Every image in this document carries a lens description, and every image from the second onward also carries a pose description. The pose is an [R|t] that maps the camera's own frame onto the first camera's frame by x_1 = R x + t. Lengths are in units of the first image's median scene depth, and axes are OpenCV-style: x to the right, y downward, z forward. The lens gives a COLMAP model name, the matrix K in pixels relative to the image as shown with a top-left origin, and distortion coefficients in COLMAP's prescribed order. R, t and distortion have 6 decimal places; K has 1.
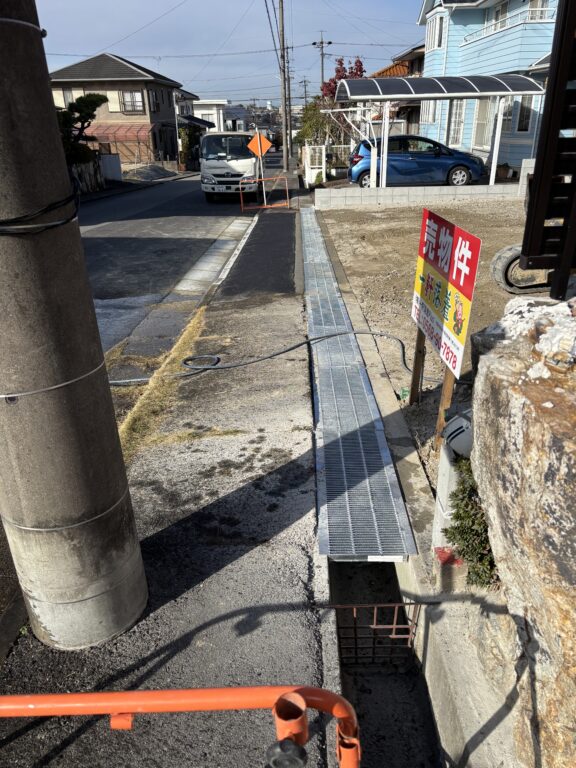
lens RADIAL K [[580.3, 0, 291.0], [0, 580.3, 381.0], [0, 0, 1]] dist [0.060482, -0.049593]
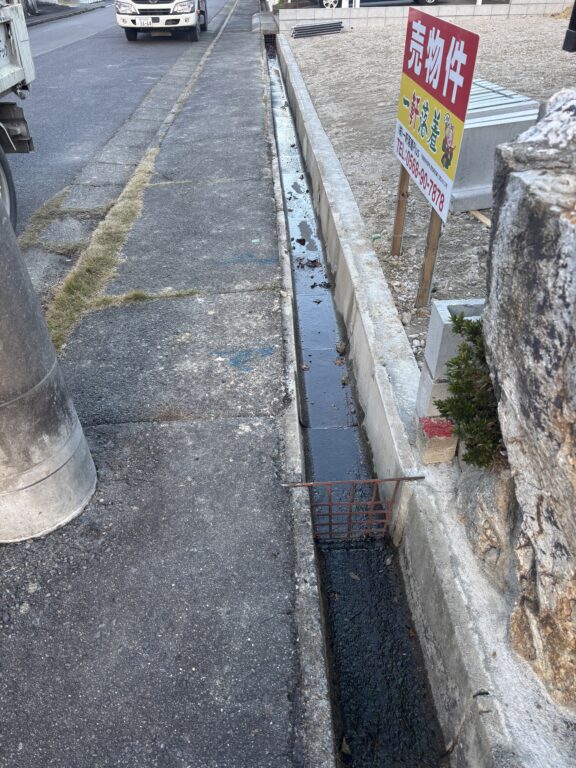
lens RADIAL K [[580.3, 0, 289.4], [0, 580.3, 373.8], [0, 0, 1]] dist [0.060482, -0.049593]
pose [[0.998530, -0.033751, 0.042413, 0.001912], [0.023289, 0.973717, 0.226568, 0.002231], [-0.048945, -0.225247, 0.973072, 0.020335]]
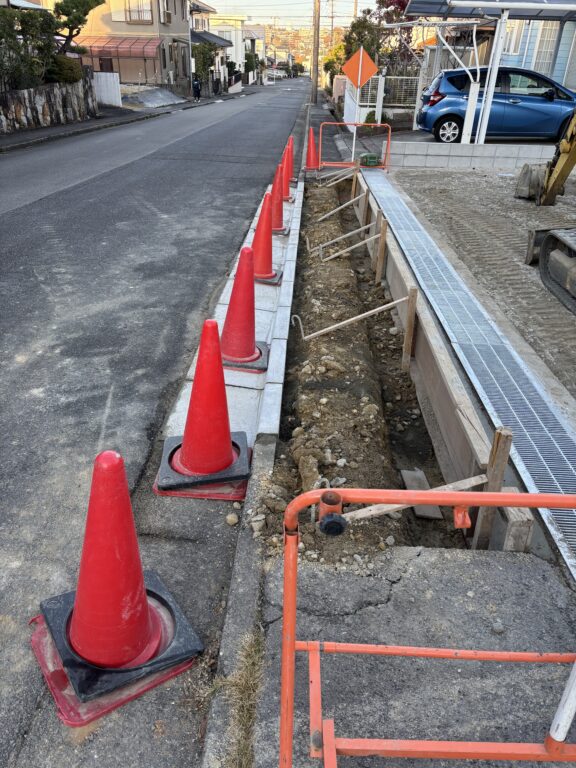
lens RADIAL K [[580.3, 0, 306.6], [0, 580.3, 383.6], [0, 0, 1]] dist [0.060482, -0.049593]
pose [[0.998803, 0.045797, 0.017208, -0.051754], [-0.047340, 0.993477, 0.103740, -0.115676], [-0.012345, -0.104430, 0.994456, 0.289647]]
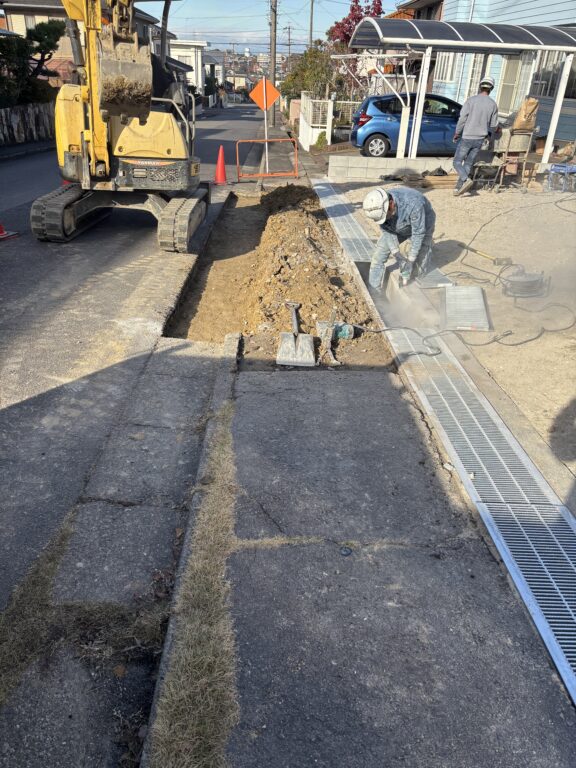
lens RADIAL K [[580.3, 0, 290.9], [0, 580.3, 383.8], [0, 0, 1]] dist [0.060482, -0.049593]
pose [[0.997738, 0.038067, 0.055402, -0.046977], [-0.041902, 0.996681, 0.069791, -0.072030], [-0.052562, -0.071955, 0.996022, 0.182993]]
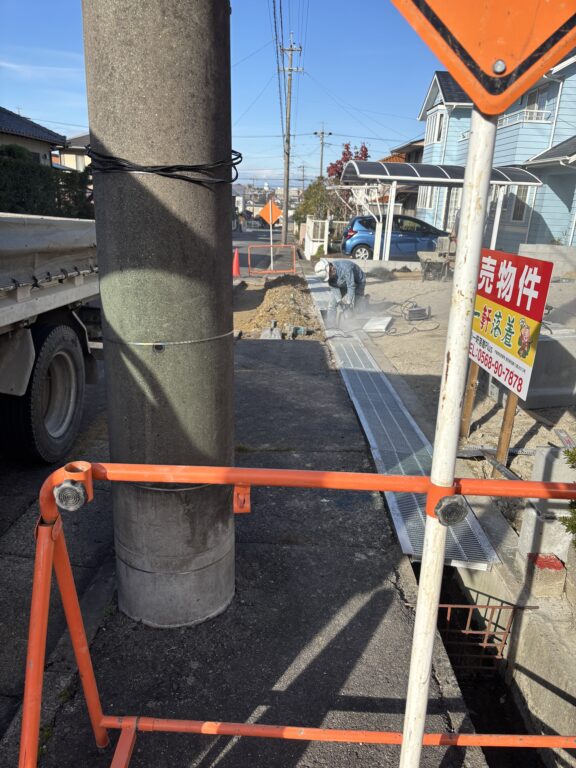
lens RADIAL K [[580.3, 0, 294.8], [0, 580.3, 386.6], [0, 0, 1]] dist [0.060482, -0.049593]
pose [[0.997562, 0.061554, 0.032871, -0.025373], [-0.057504, 0.991991, -0.112458, 0.018659], [-0.039530, 0.110294, 0.993113, -0.000647]]
